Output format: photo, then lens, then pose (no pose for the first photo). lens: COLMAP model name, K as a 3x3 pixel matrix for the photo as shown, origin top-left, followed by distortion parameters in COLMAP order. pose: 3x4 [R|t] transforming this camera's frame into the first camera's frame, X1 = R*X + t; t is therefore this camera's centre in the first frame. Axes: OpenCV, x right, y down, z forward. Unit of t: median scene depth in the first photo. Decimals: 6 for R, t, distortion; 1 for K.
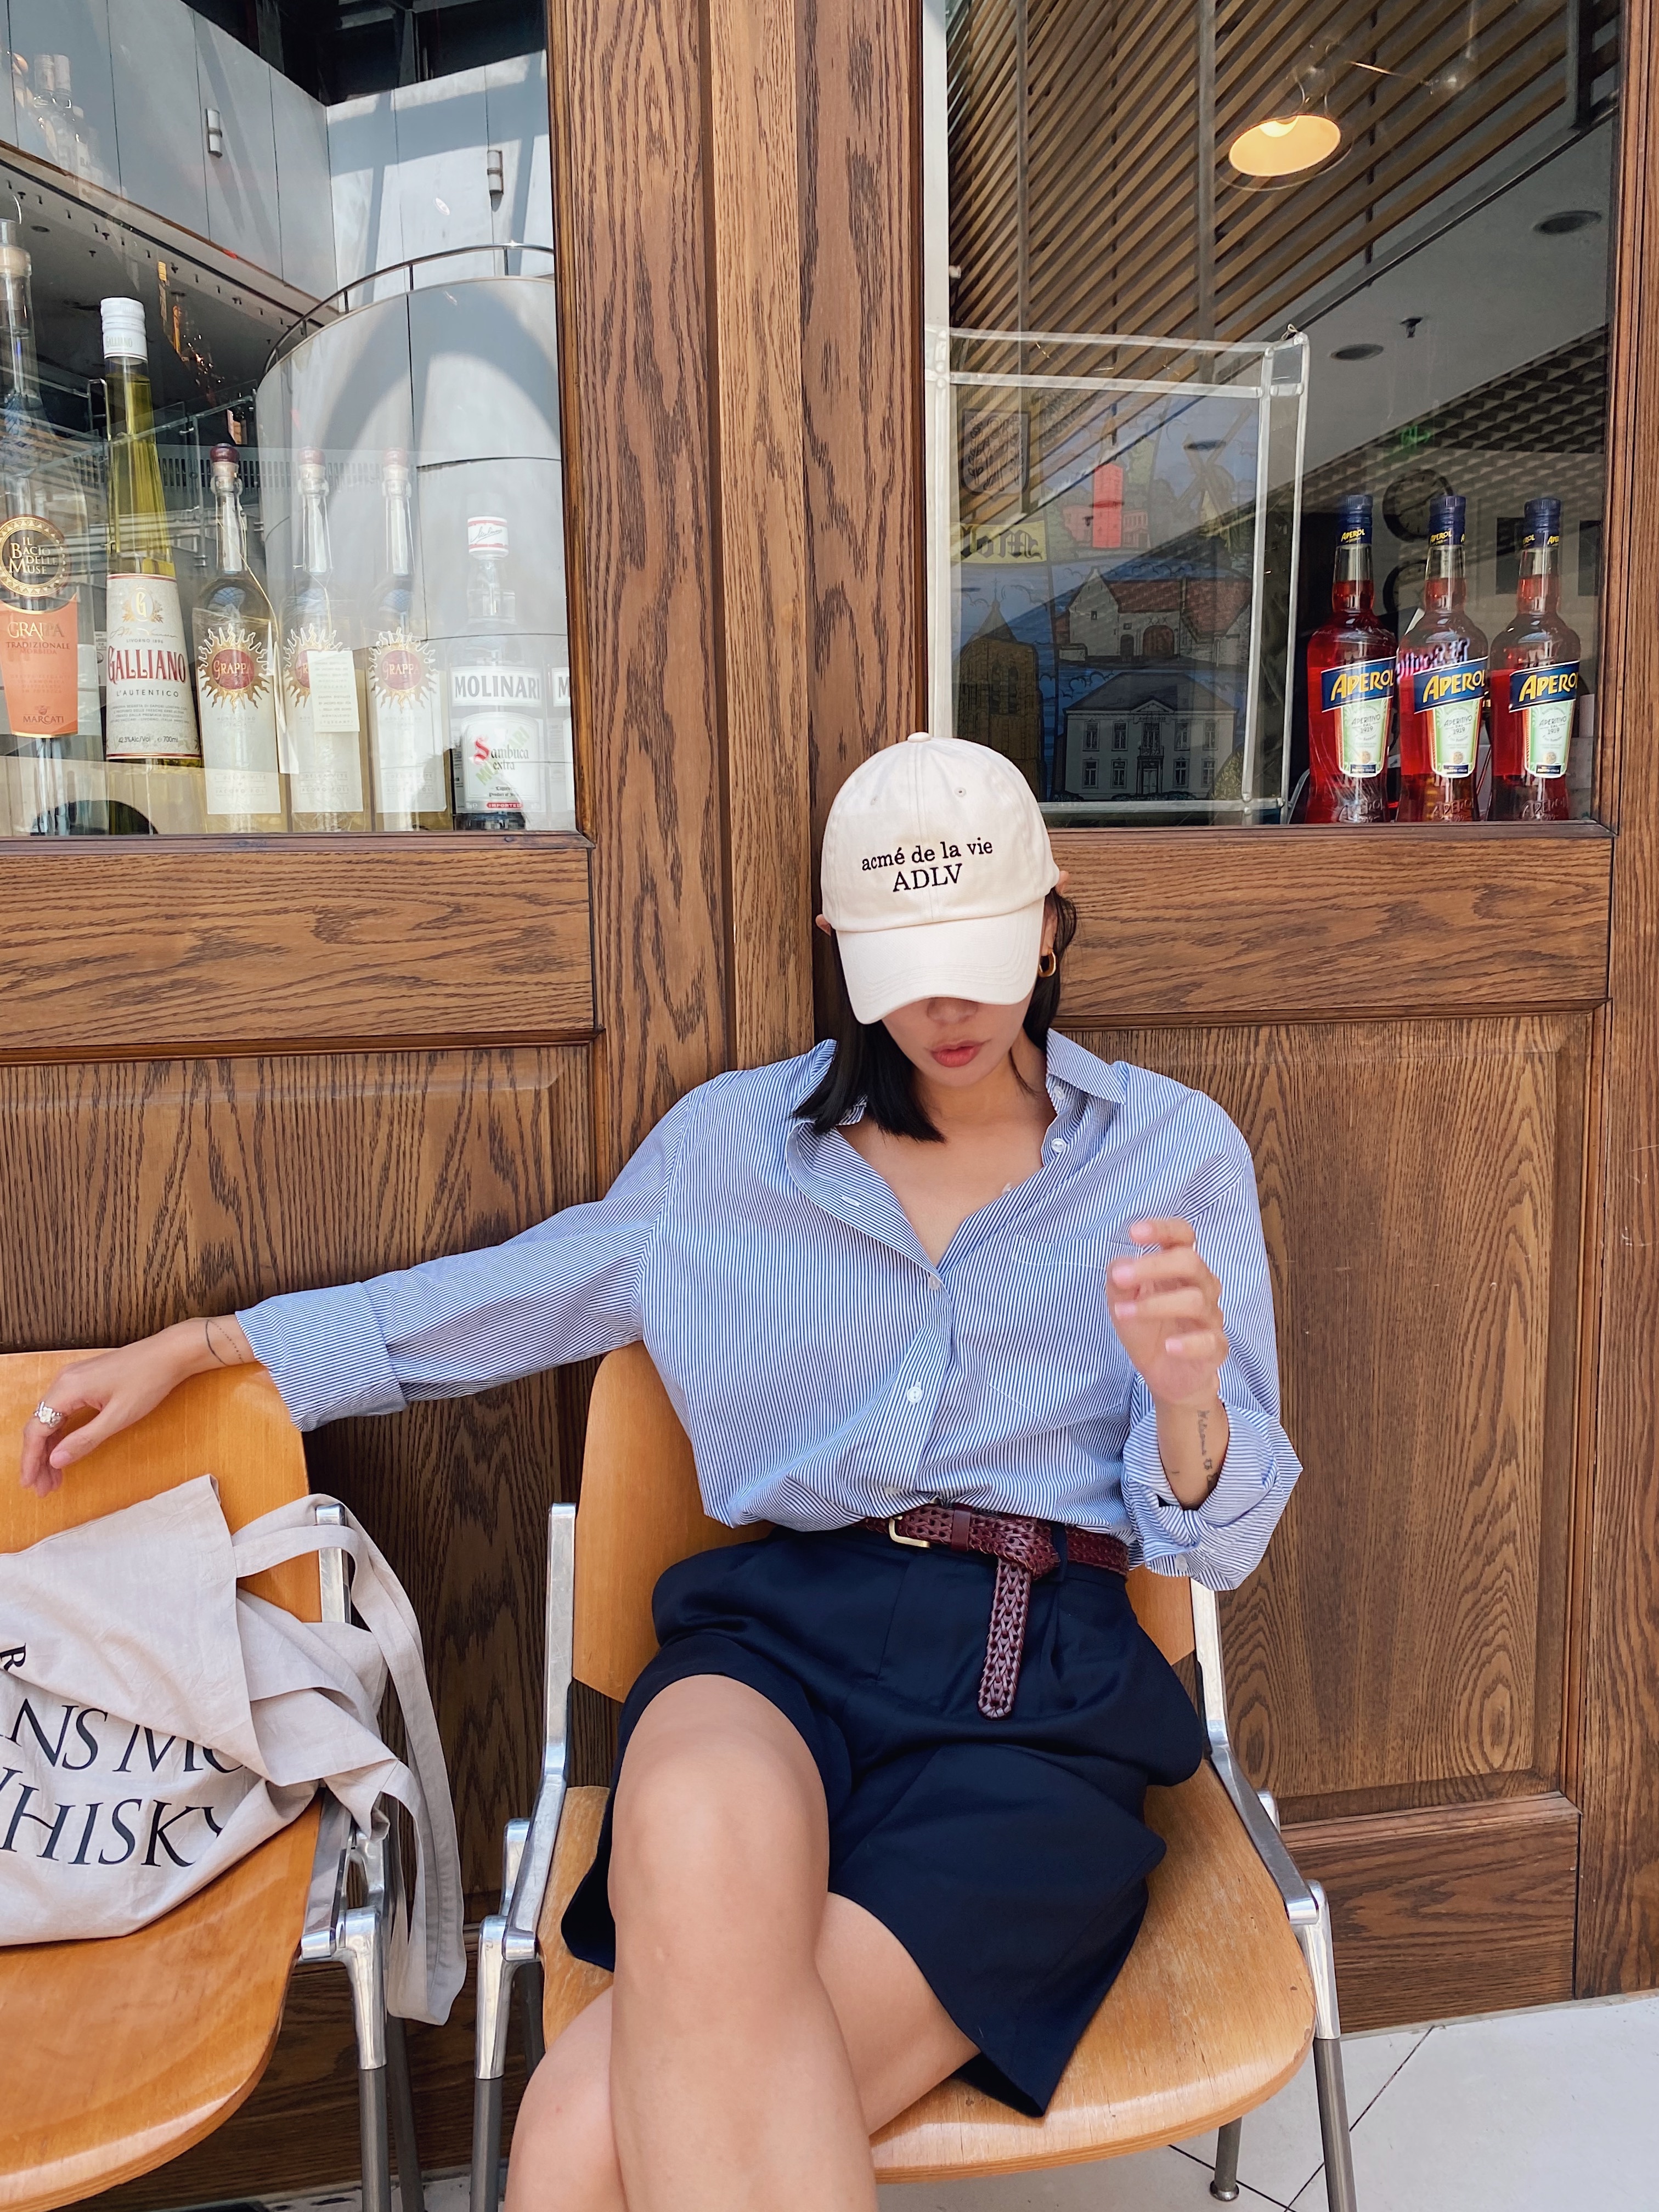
lens RADIAL K [[1658.3, 0, 817.4], [0, 1658.3, 1083.6], [0, 0, 1]] dist [0.033842, -0.037951]
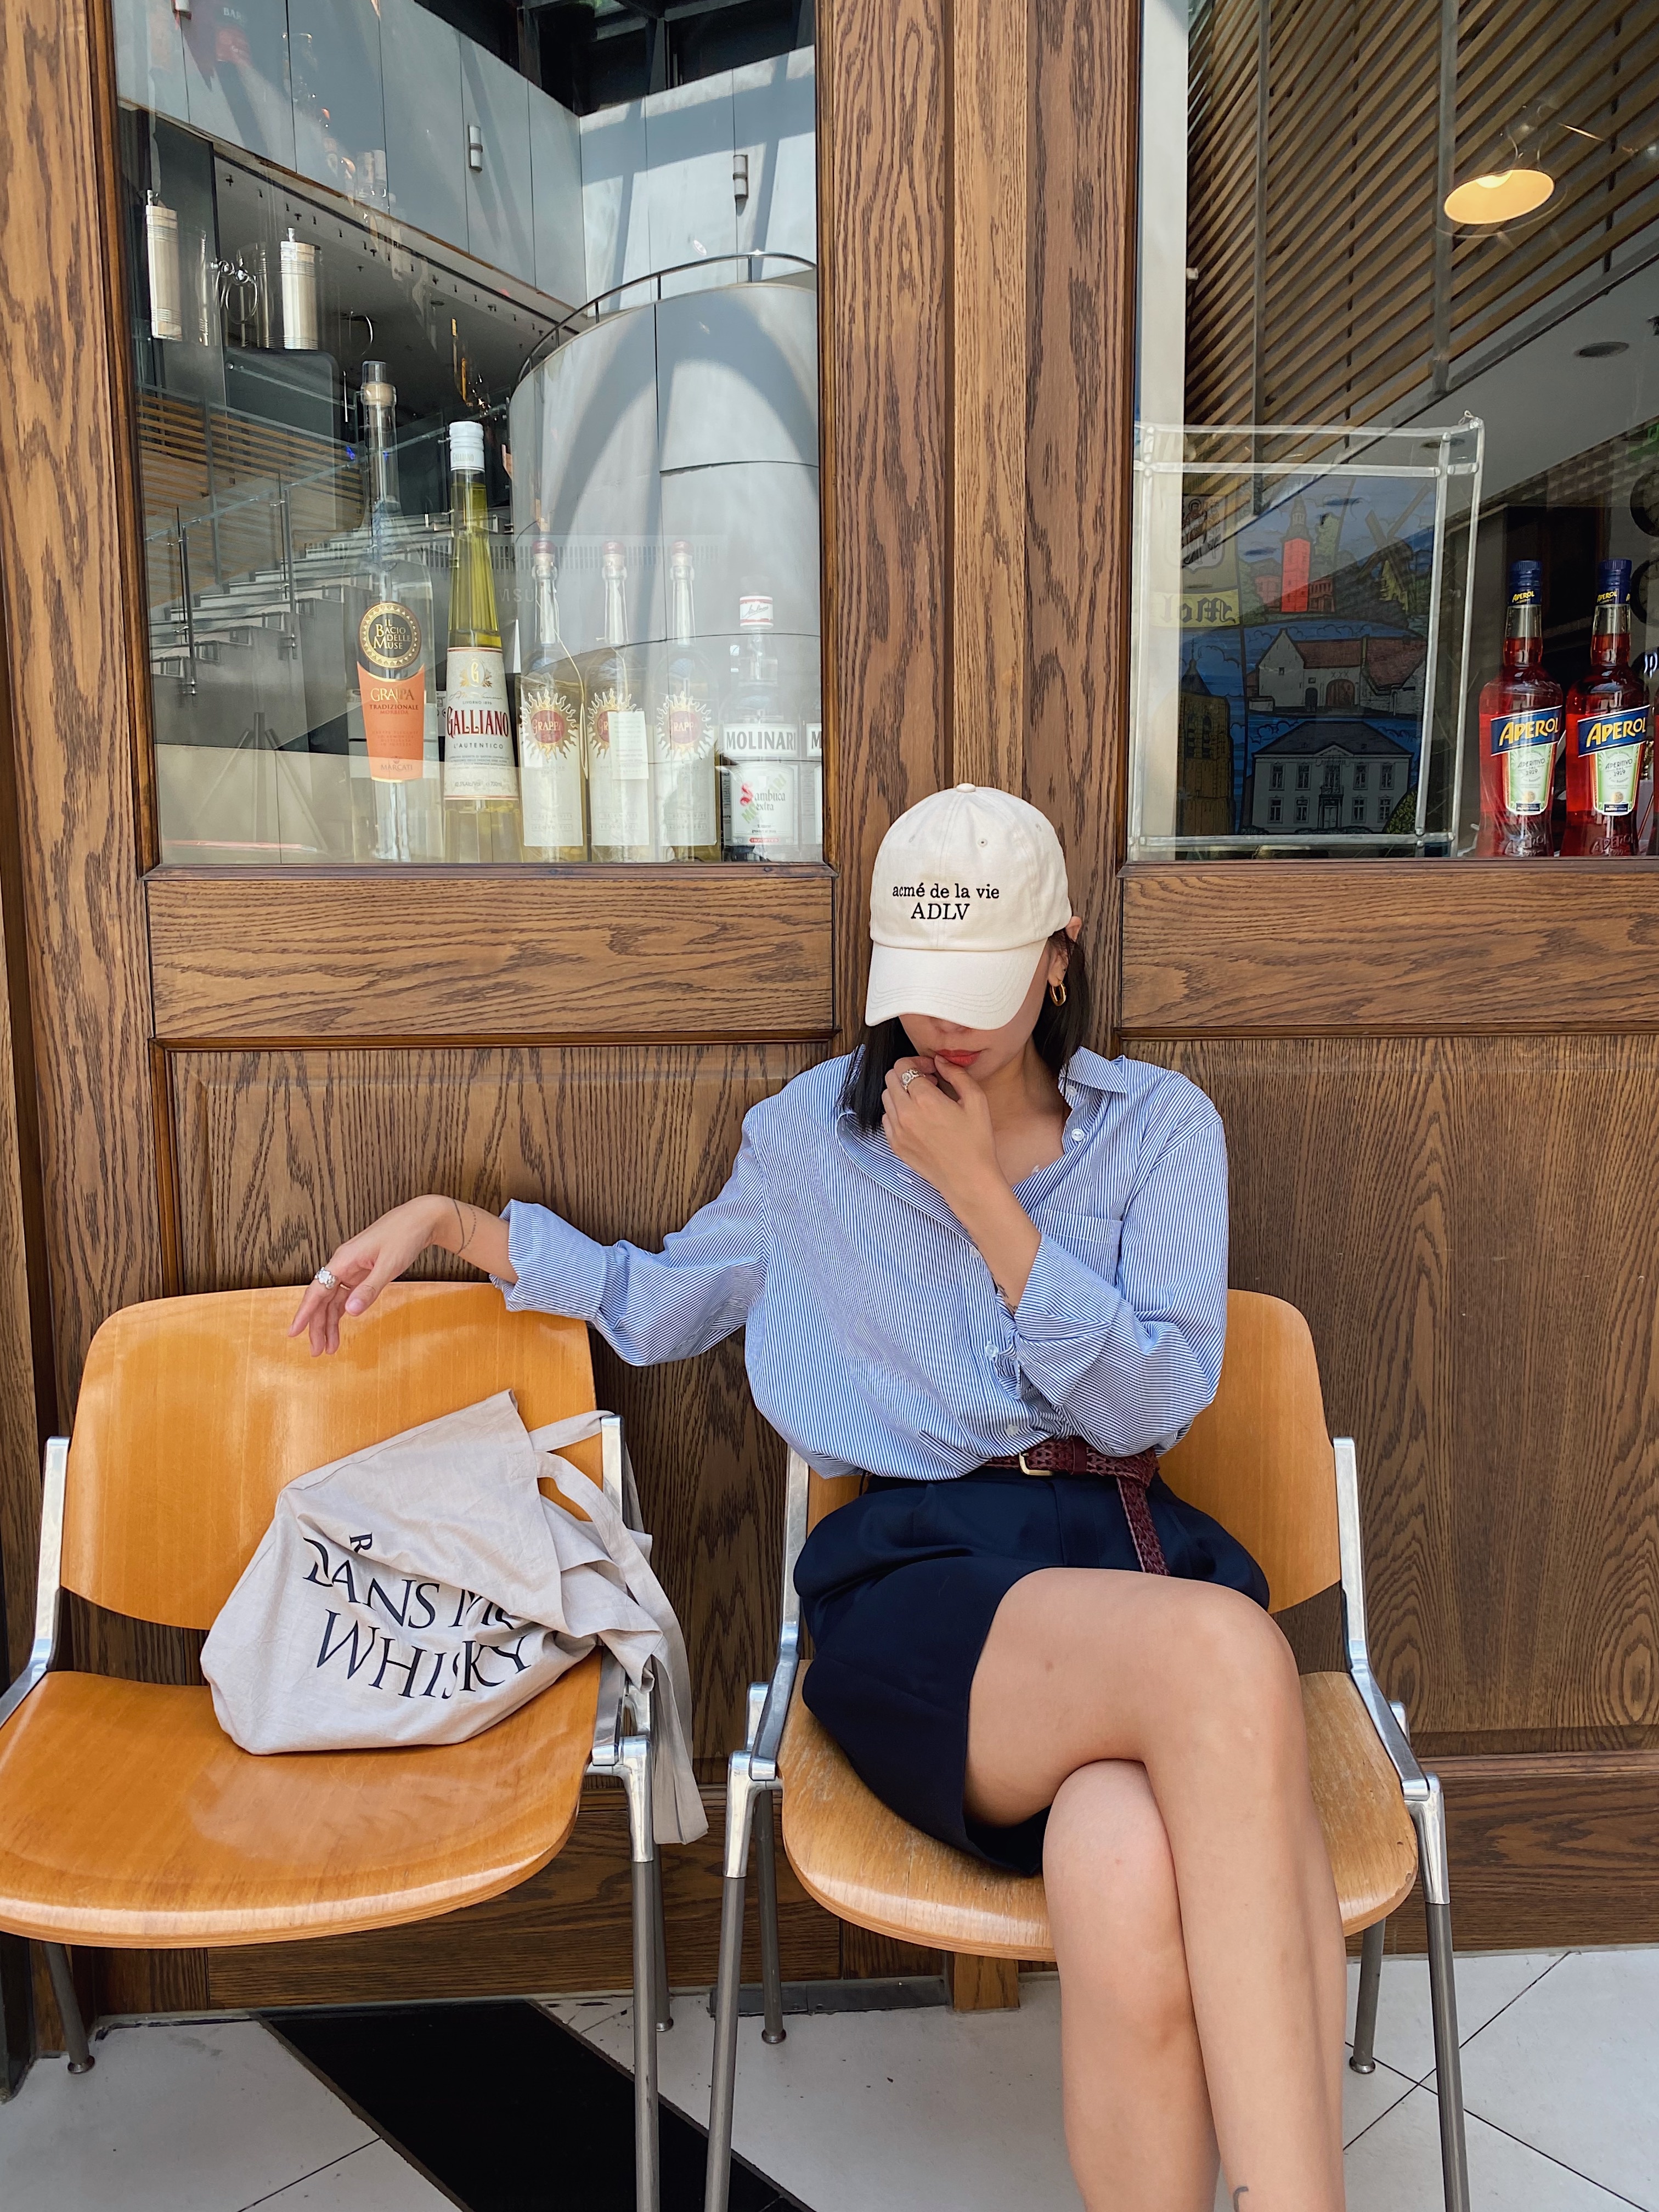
lens RADIAL K [[1658.3, 0, 845.6], [0, 1658.3, 1084.0], [0, 0, 1]] dist [0.033842, -0.037951]
pose [[0.993263, 0.024676, -0.113228, 0.007278], [-0.023978, 0.999684, 0.007525, -0.002662], [0.113378, -0.004760, 0.993540, -0.156610]]
